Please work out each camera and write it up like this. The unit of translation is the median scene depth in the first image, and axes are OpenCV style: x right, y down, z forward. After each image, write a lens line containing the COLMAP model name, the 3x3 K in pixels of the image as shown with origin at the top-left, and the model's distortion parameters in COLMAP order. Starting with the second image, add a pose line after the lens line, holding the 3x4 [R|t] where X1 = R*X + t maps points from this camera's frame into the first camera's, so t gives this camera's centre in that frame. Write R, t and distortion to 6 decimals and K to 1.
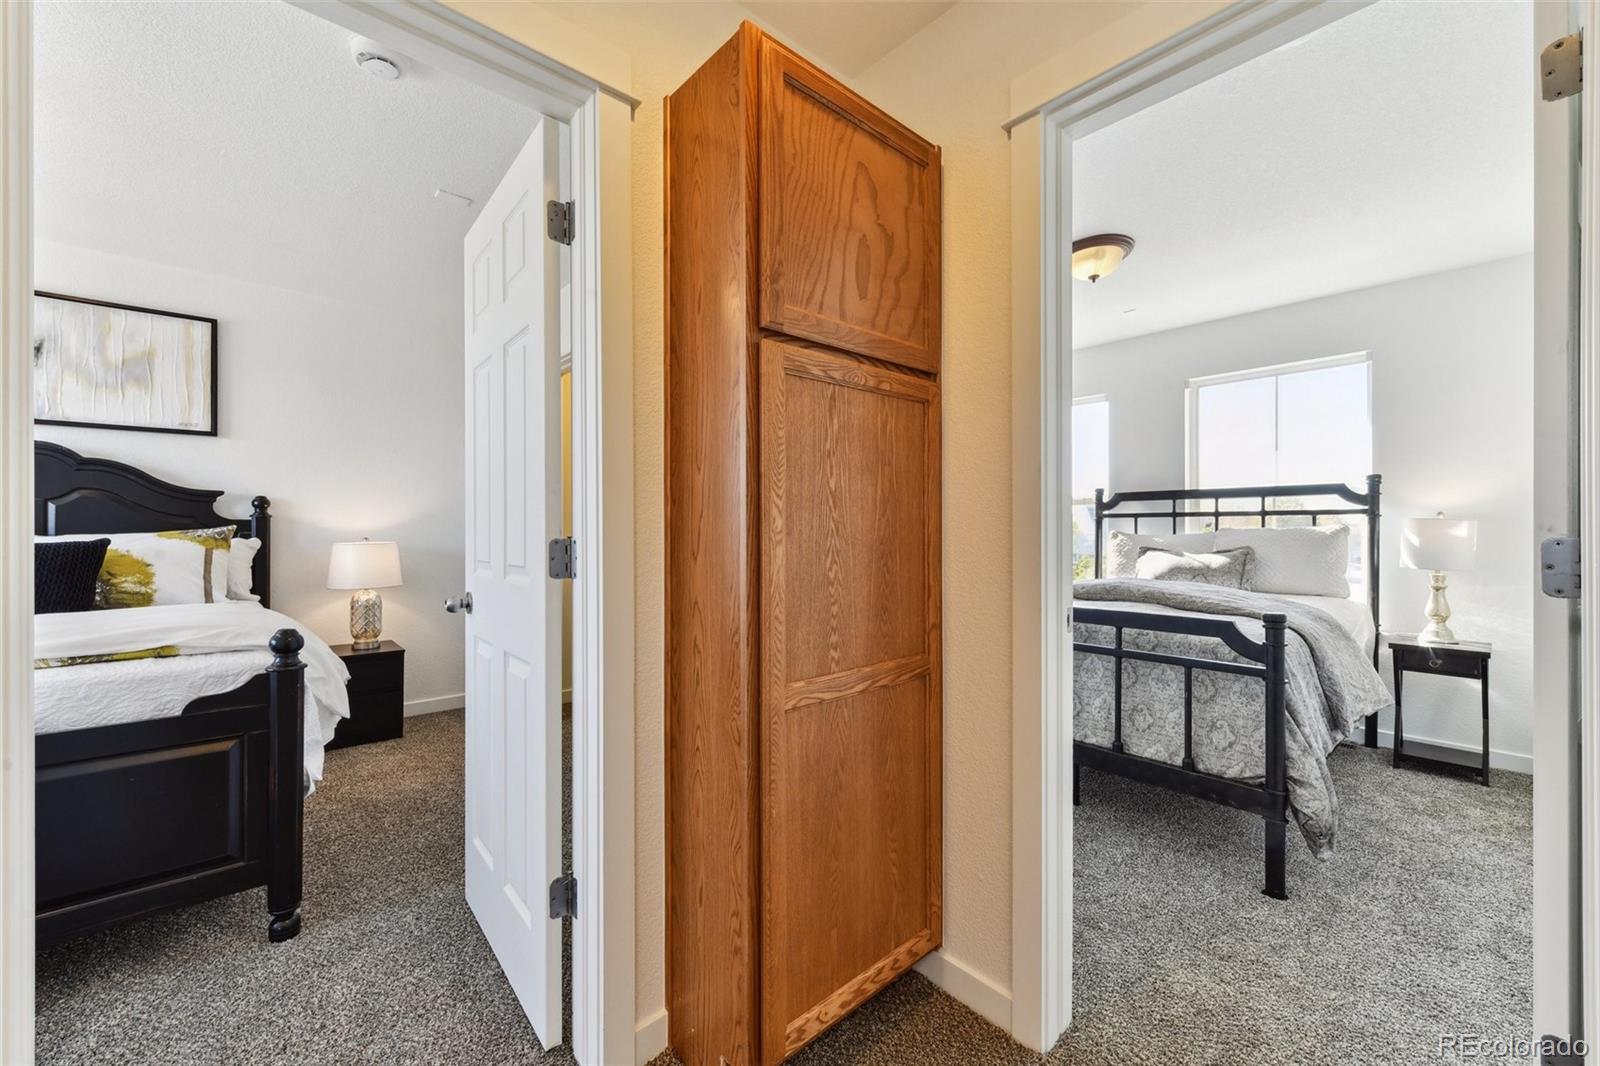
lens RADIAL K [[637.7, 0, 805.6], [0, 637.7, 527.5], [0, 0, 1]] dist [0.003574, -0.000117]
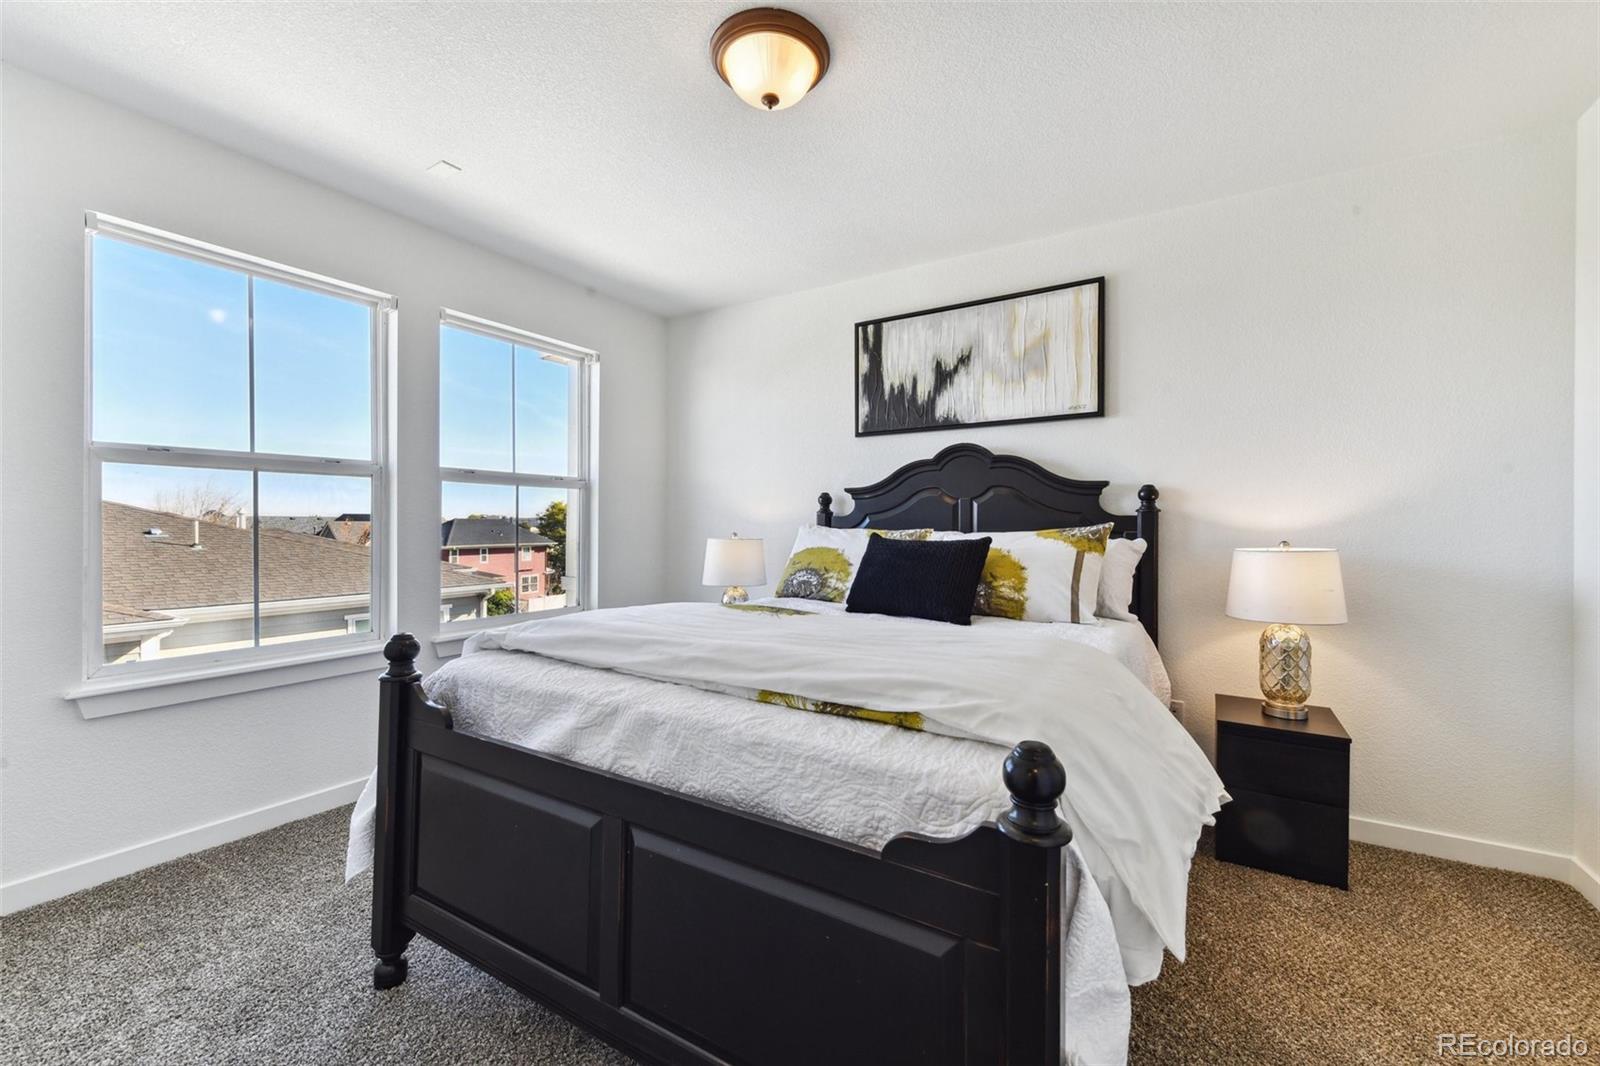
lens RADIAL K [[637.7, 0, 805.6], [0, 637.7, 527.5], [0, 0, 1]] dist [0.003574, -0.000117]
pose [[0.281924, 0.002814, -0.959433, -0.243099], [-0.000649, 0.999996, 0.002743, 0.000806], [0.959436, -0.000150, 0.281925, 0.414618]]
